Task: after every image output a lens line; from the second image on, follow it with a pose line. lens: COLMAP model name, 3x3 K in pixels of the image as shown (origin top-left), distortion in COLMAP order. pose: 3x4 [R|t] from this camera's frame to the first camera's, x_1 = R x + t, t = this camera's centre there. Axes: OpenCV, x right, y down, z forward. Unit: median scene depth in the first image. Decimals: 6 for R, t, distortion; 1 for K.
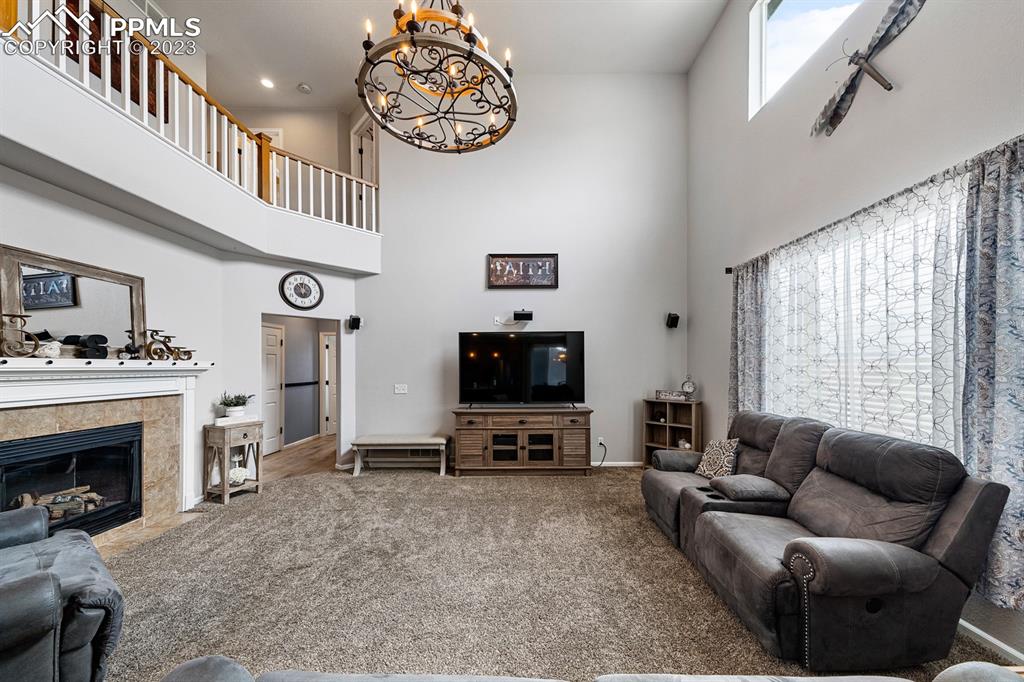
lens RADIAL K [[340.6, 0, 525.9], [0, 340.6, 364.9], [0, 0, 1]] dist [0.002635, 0.000076]
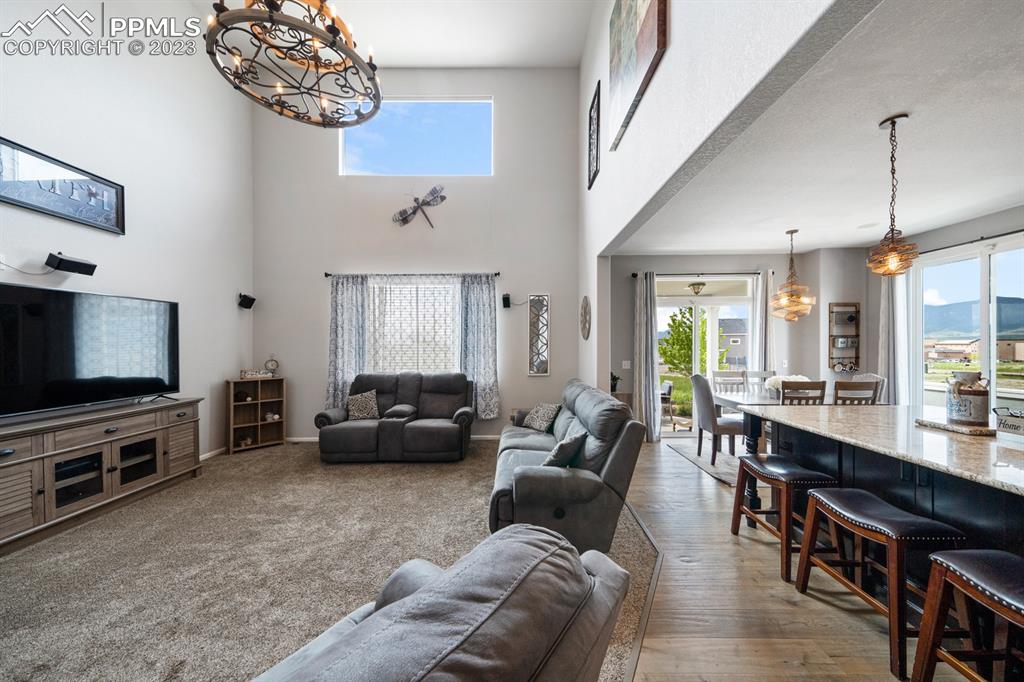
lens RADIAL K [[360.9, 0, 516.0], [0, 360.9, 344.0], [0, 0, 1]] dist [0.017147, -0.000588]
pose [[0.008826, 0.001749, 0.999960, -0.720880], [0.002158, 0.999996, -0.001768, 0.001910], [-0.999959, 0.002174, 0.008823, 0.205249]]
